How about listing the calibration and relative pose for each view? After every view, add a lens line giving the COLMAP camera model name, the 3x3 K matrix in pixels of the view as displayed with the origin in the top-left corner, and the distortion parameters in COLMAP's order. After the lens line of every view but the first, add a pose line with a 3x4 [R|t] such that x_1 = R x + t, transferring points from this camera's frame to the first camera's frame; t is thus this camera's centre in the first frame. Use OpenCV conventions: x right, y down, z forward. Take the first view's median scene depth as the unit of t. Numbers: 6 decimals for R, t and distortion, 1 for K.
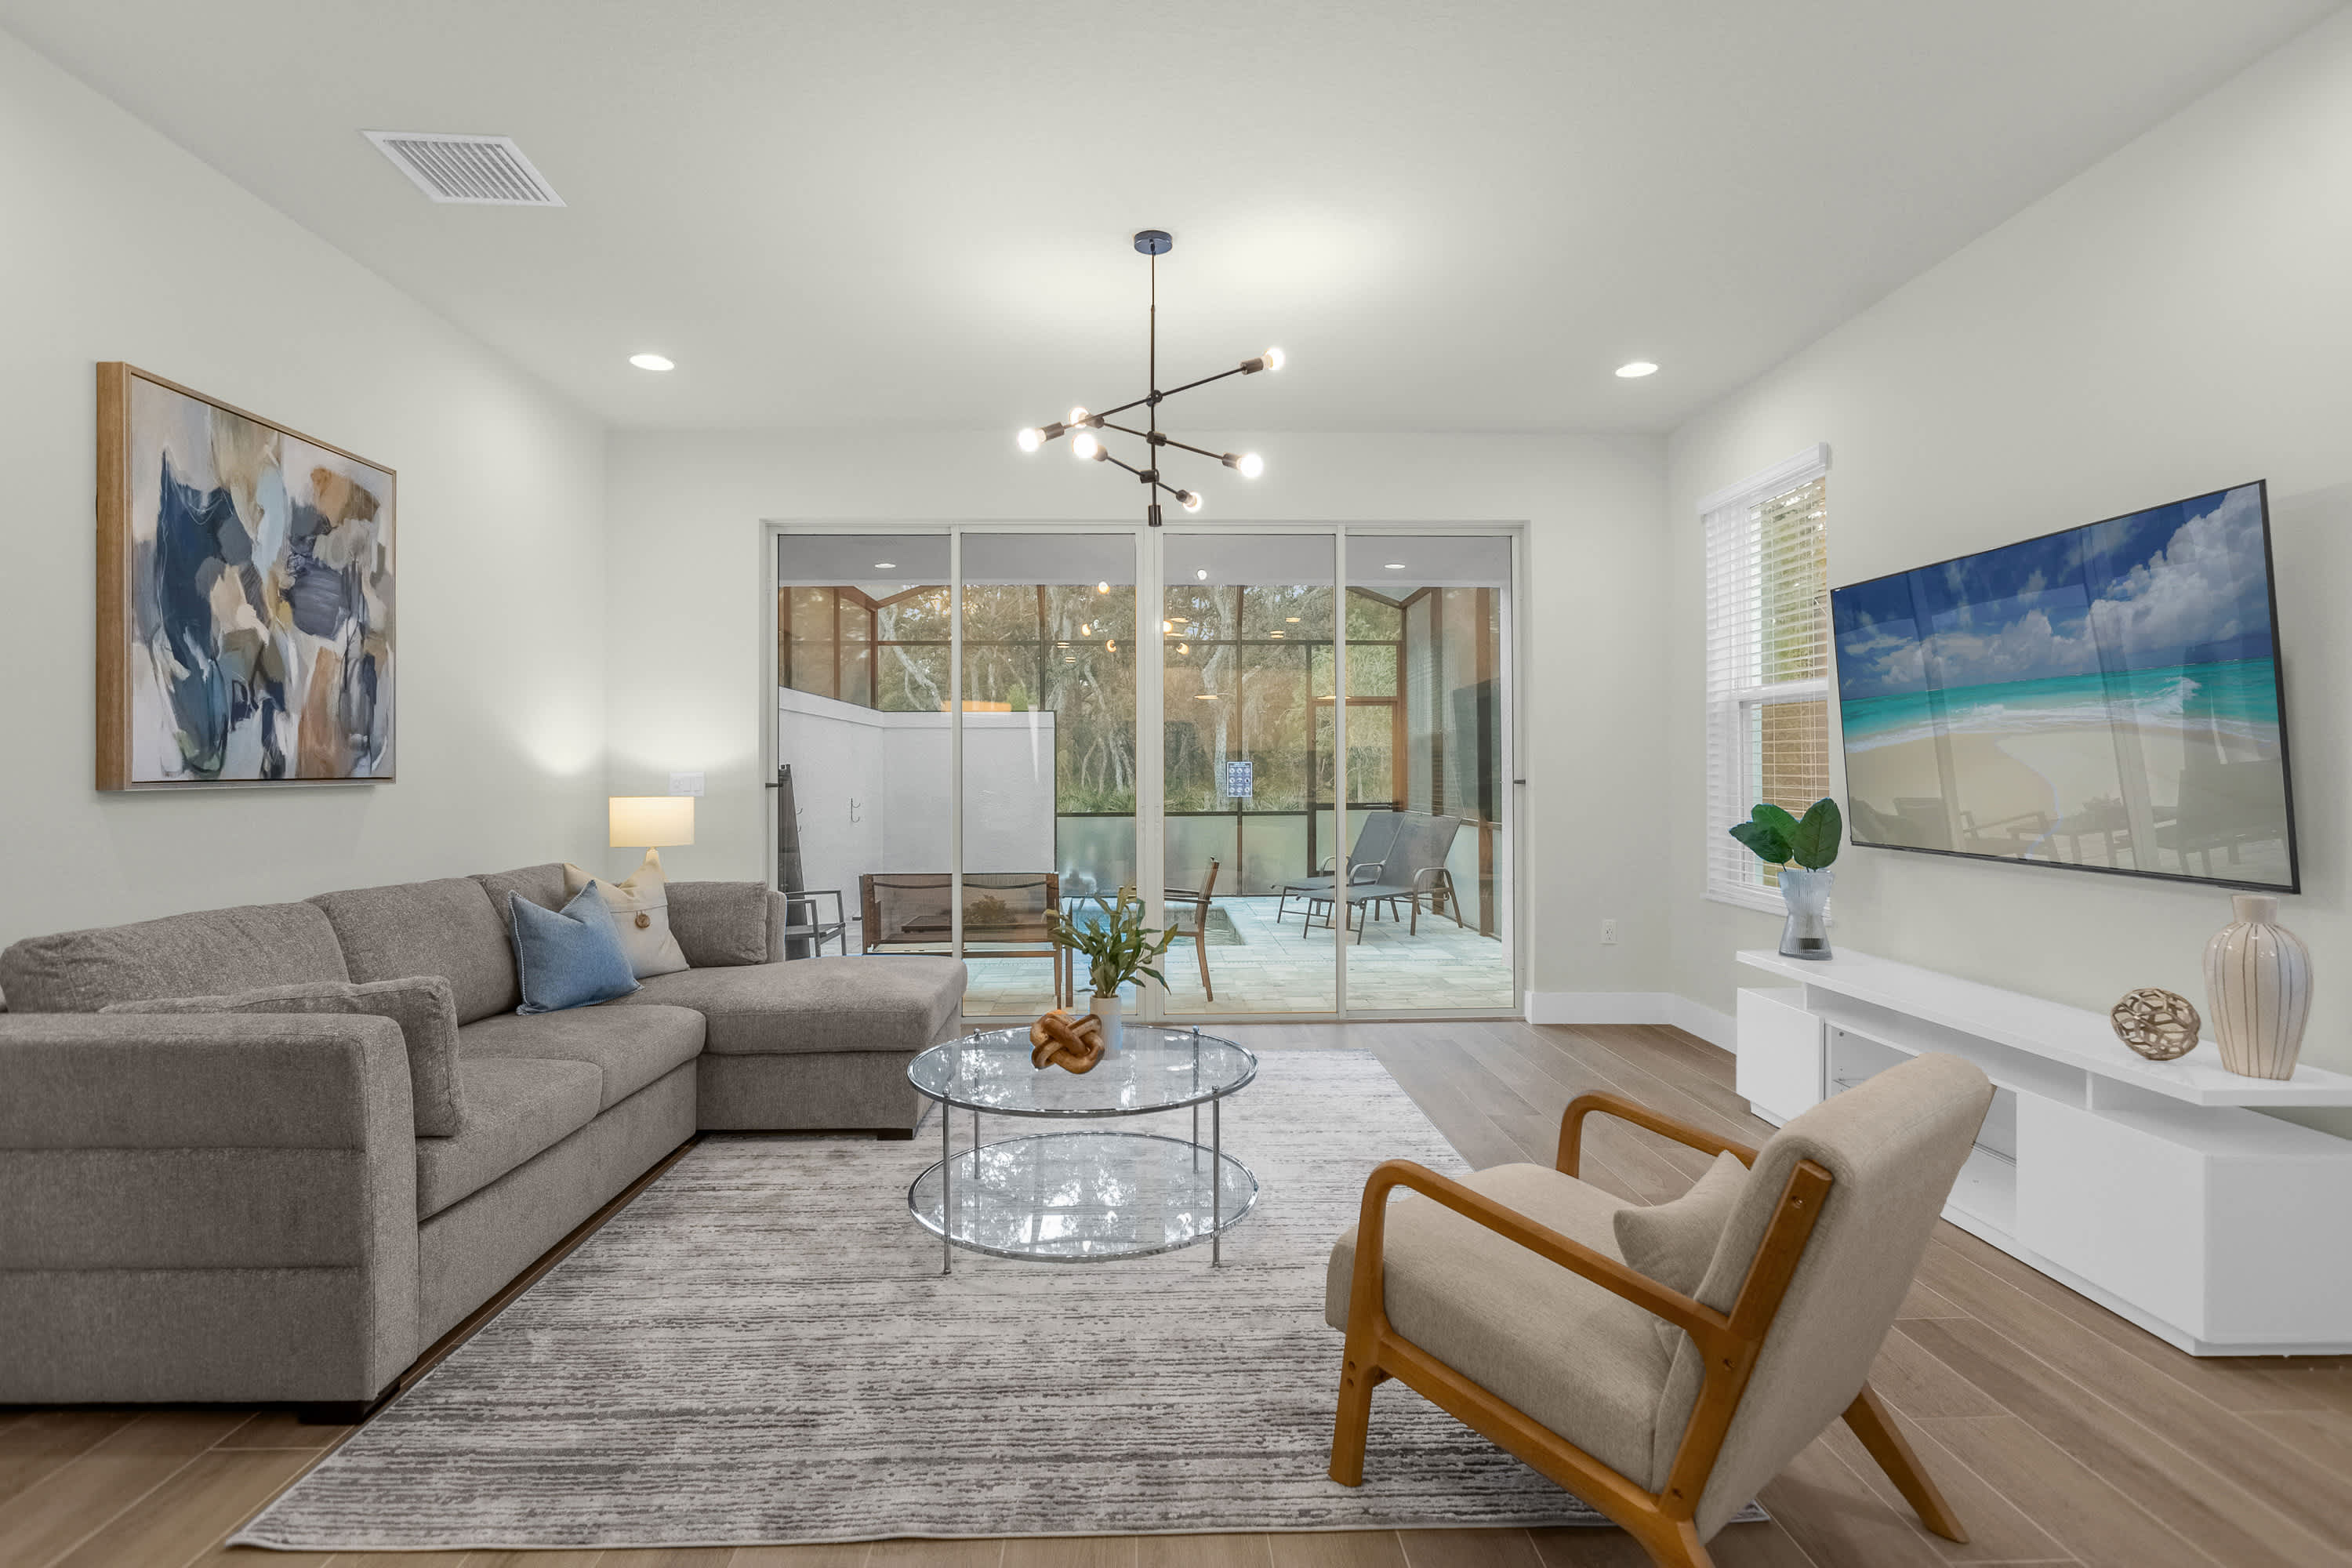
lens RADIAL K [[1158.2, 0, 1175.6], [0, 1158.2, 760.8], [0, 0, 1]] dist [0.001545, 0.000073]
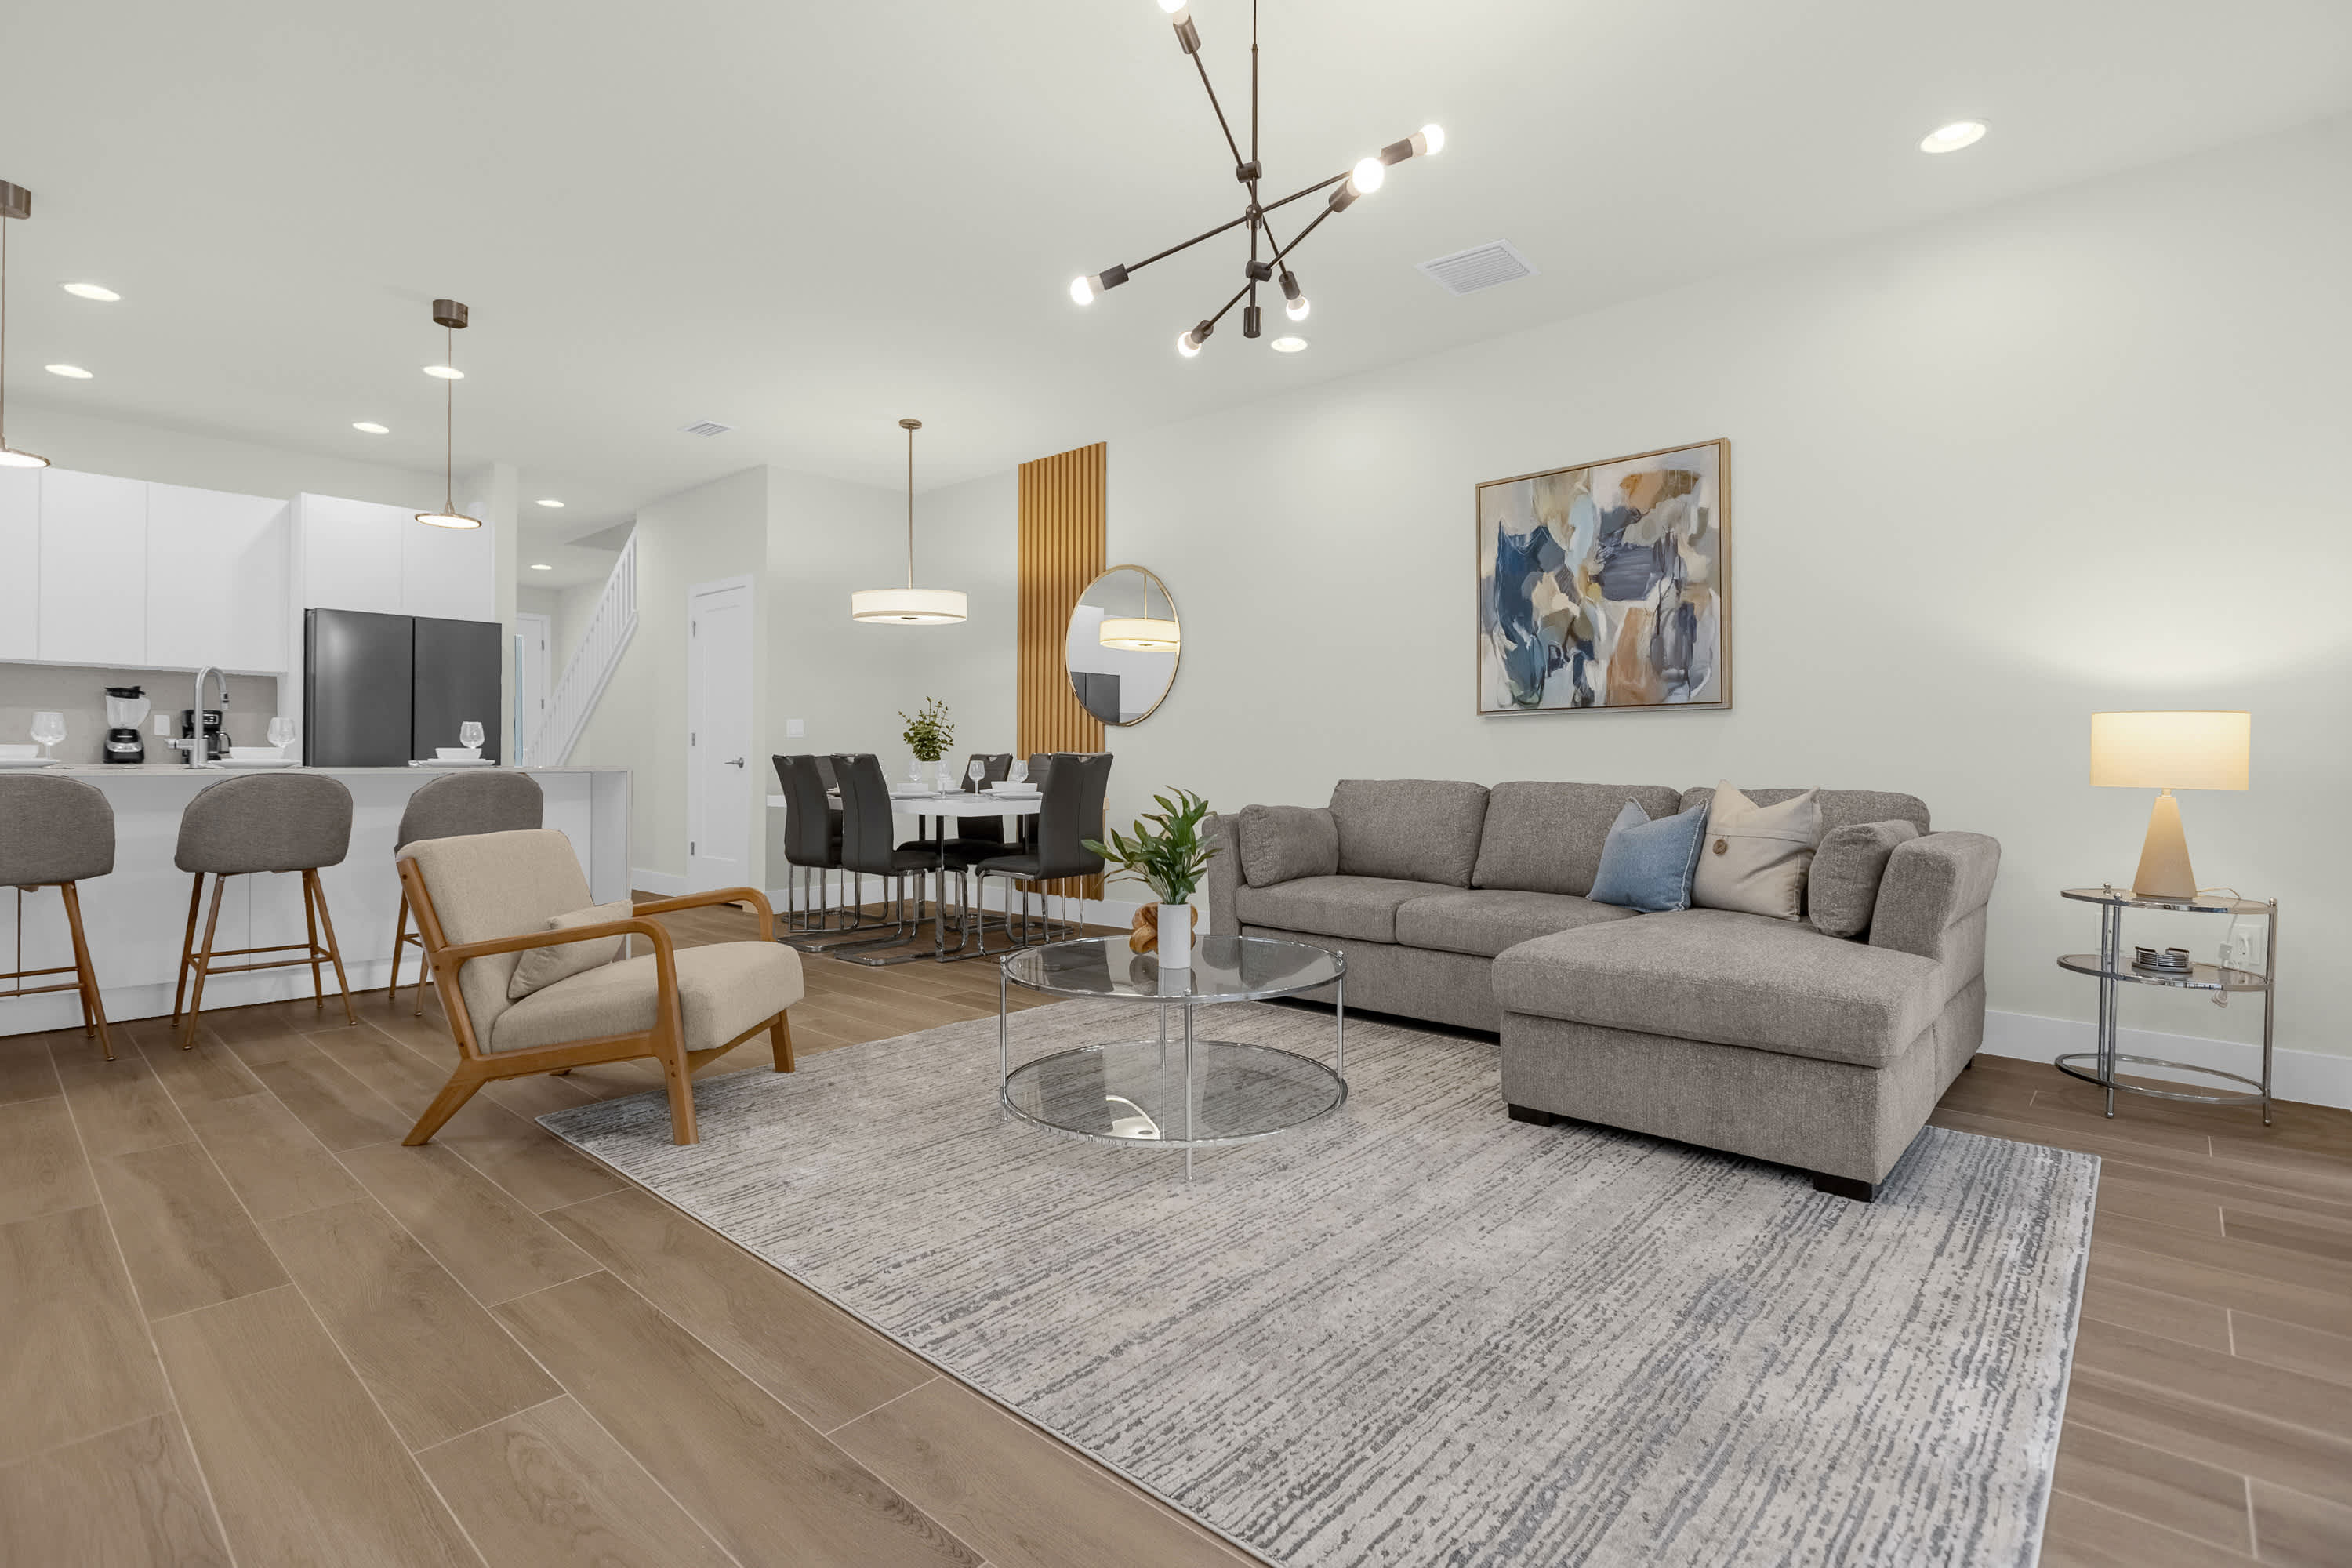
lens RADIAL K [[1090.4, 0, 1169.1], [0, 1090.4, 752.4], [0, 0, 1]] dist [-0.000950, -0.000120]
pose [[-0.691032, -0.005251, -0.722805, 0.532402], [0.007208, 0.999874, -0.014155, 0.081467], [0.722788, -0.014992, -0.690907, 1.442500]]
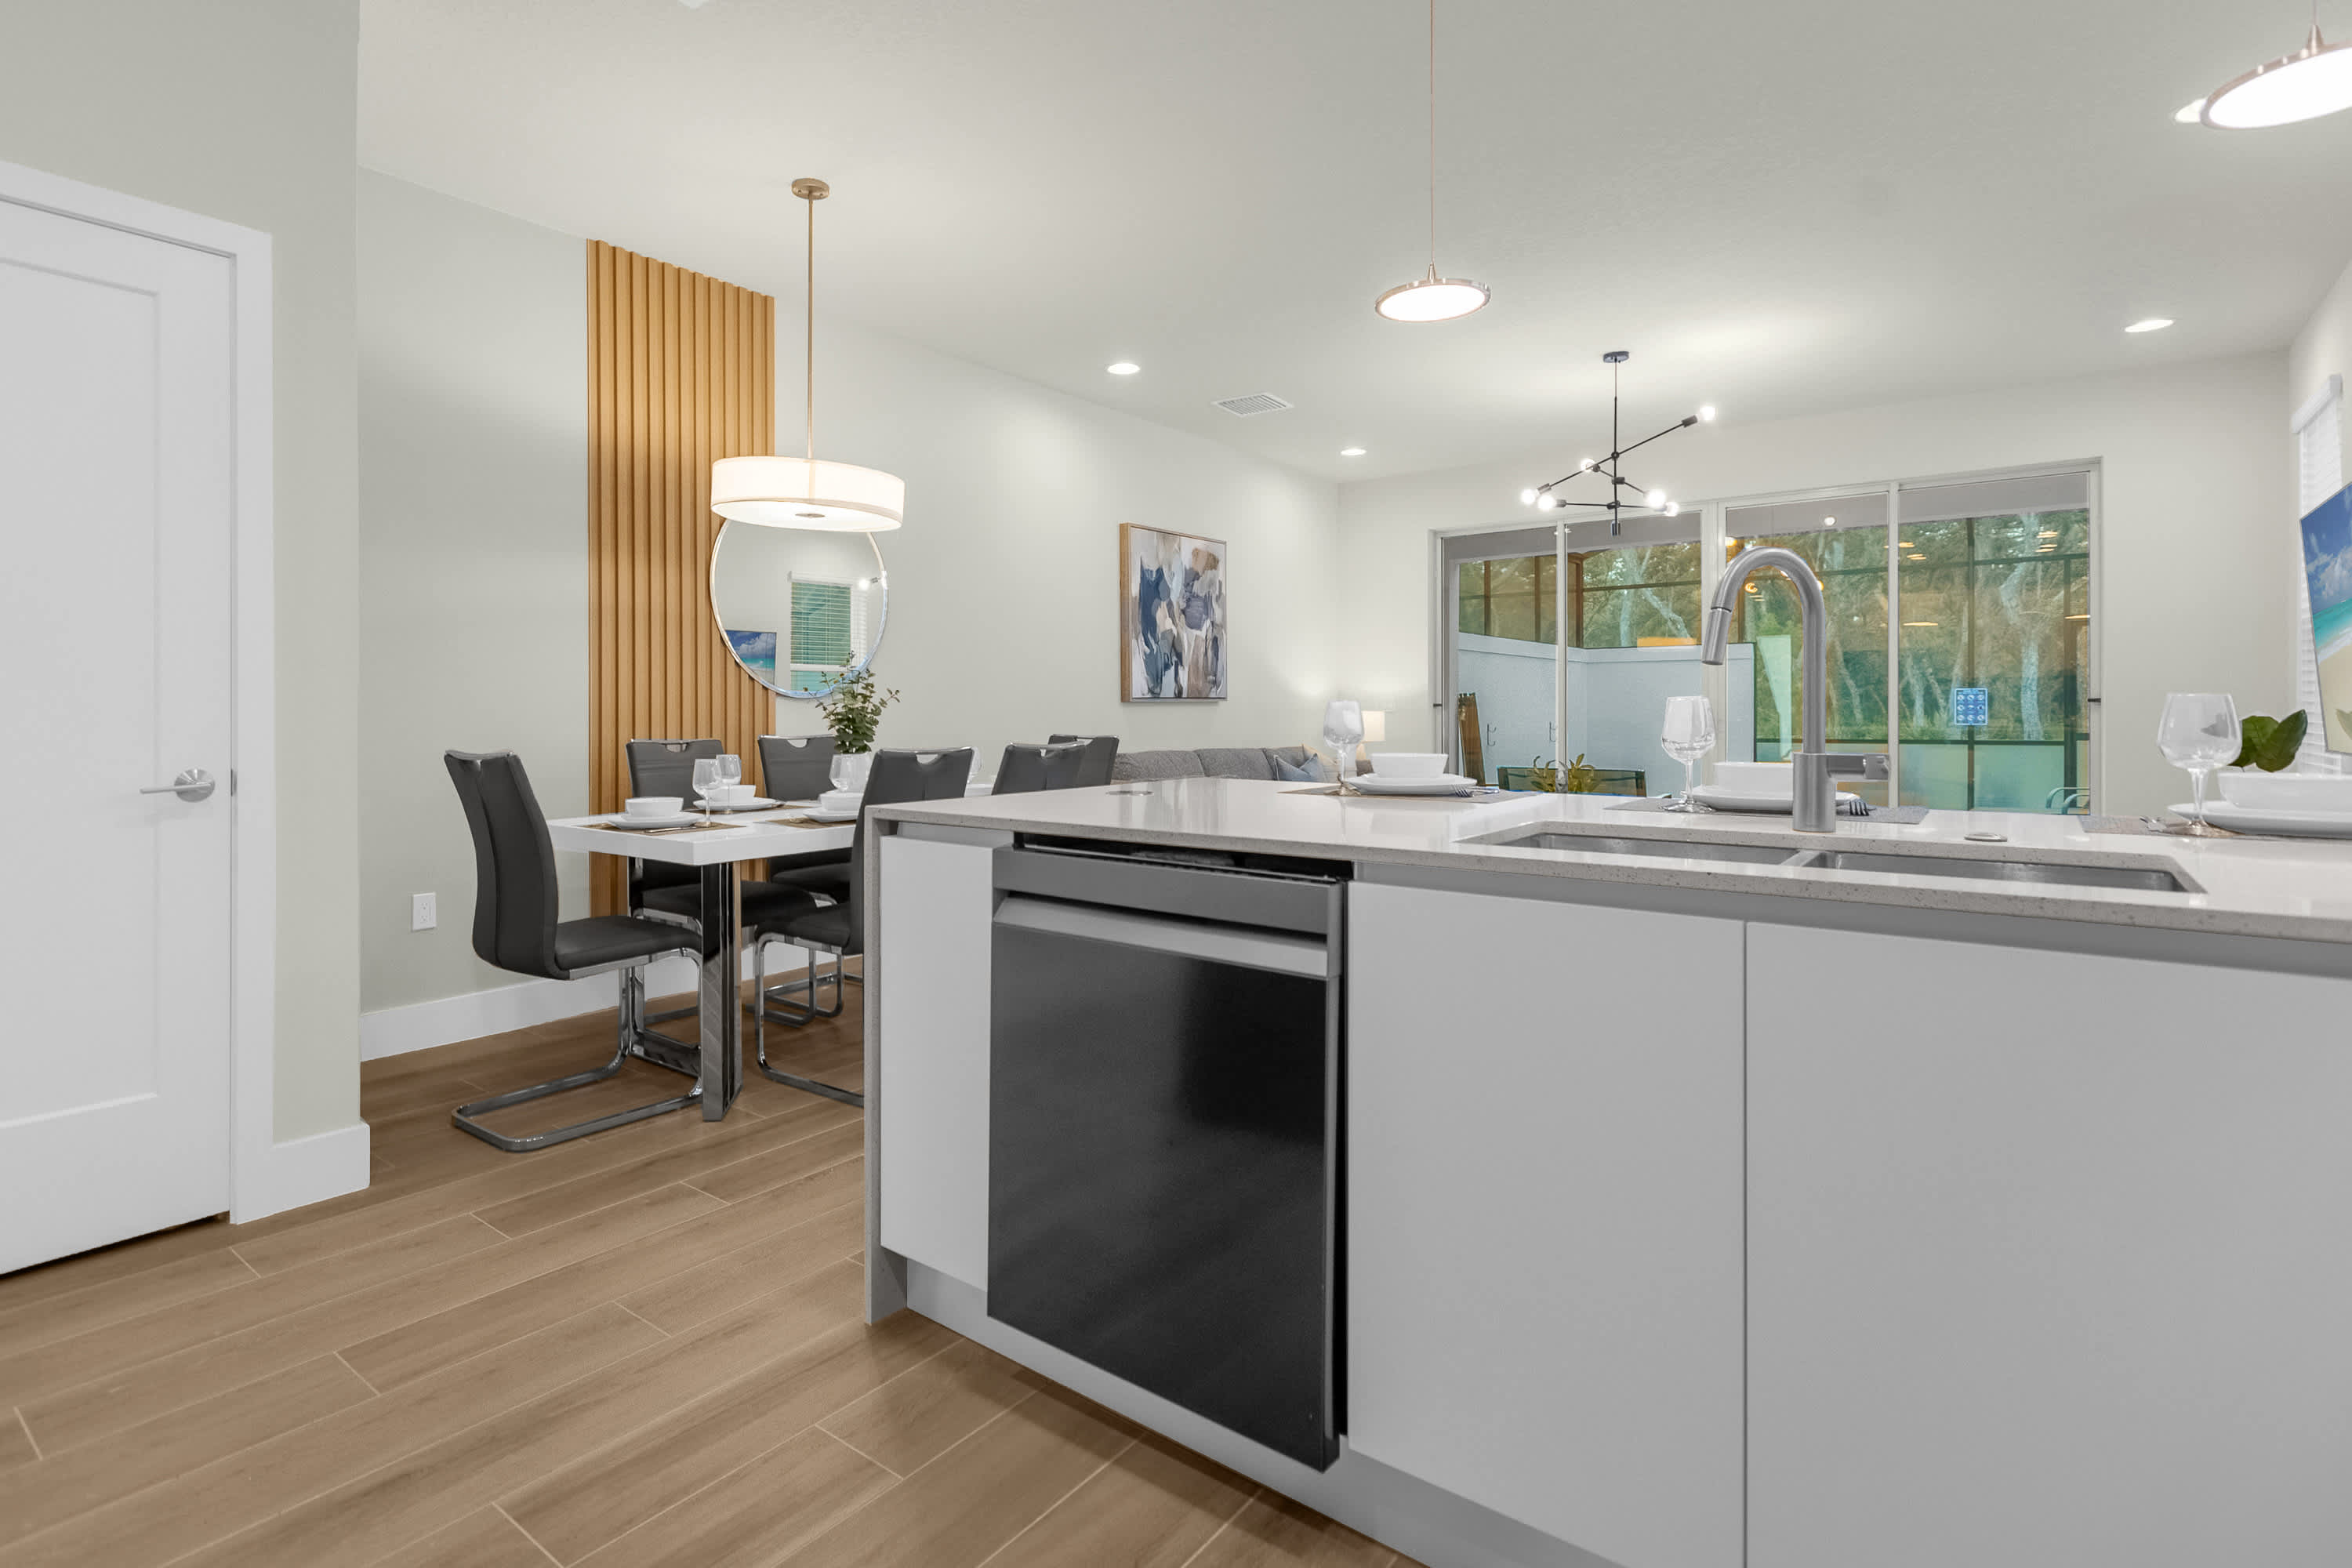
lens RADIAL K [[1167.2, 0, 1107.2], [0, 1167.2, 719.7], [0, 0, 1]] dist [0.002531, 0.000704]
pose [[0.755260, 0.004863, -0.655408, 0.505236], [0.007712, 0.999837, 0.016305, 0.018978], [0.655380, -0.017369, 0.755099, -0.674826]]
